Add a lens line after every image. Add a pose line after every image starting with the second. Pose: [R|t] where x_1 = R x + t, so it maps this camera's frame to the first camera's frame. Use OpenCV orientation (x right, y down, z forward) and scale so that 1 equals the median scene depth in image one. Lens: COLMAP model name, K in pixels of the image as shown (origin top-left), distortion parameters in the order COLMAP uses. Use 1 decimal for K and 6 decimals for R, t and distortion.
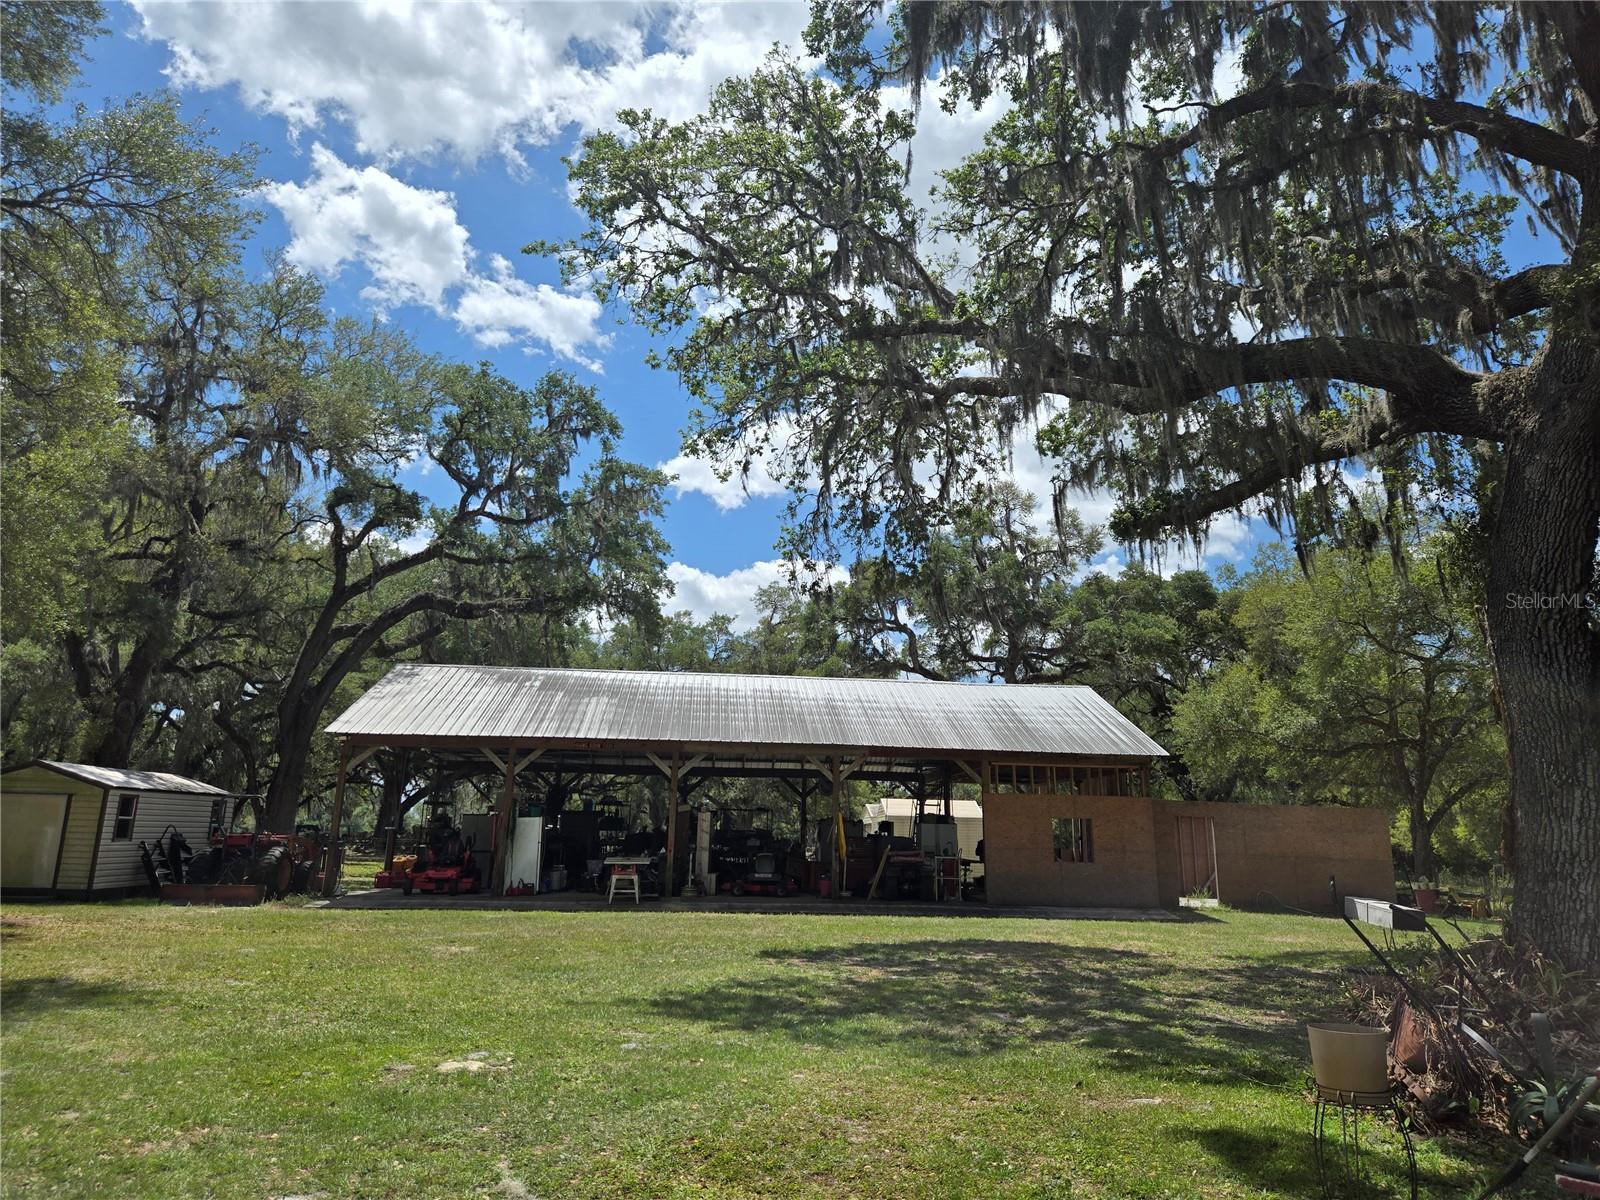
lens RADIAL K [[1067.7, 0, 802.1], [0, 1067.7, 579.6], [0, 0, 1]] dist [0.072122, -0.068837]
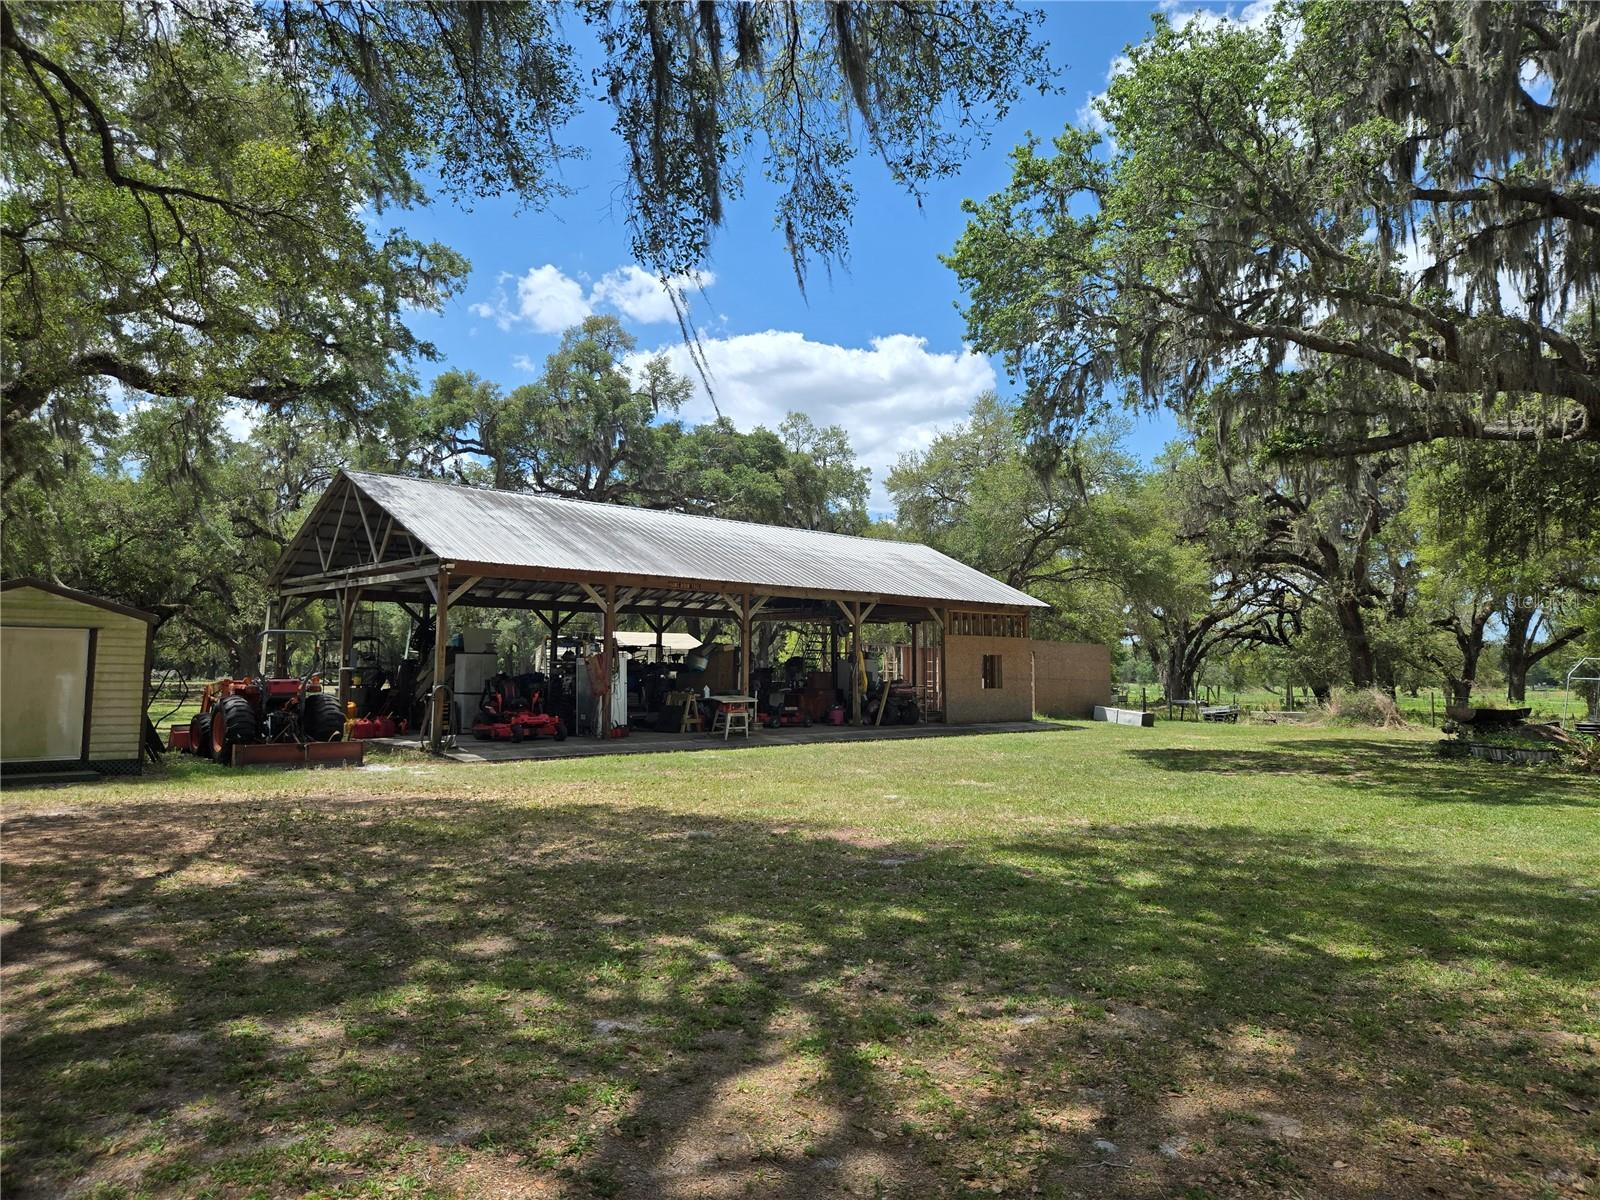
lens RADIAL K [[1067.7, 0, 802.1], [0, 1067.7, 579.6], [0, 0, 1]] dist [0.072122, -0.068837]
pose [[0.771554, 0.039221, 0.634954, -0.745912], [-0.143617, 0.983070, 0.113790, 0.024924], [-0.619741, -0.178985, 0.764124, 0.201727]]
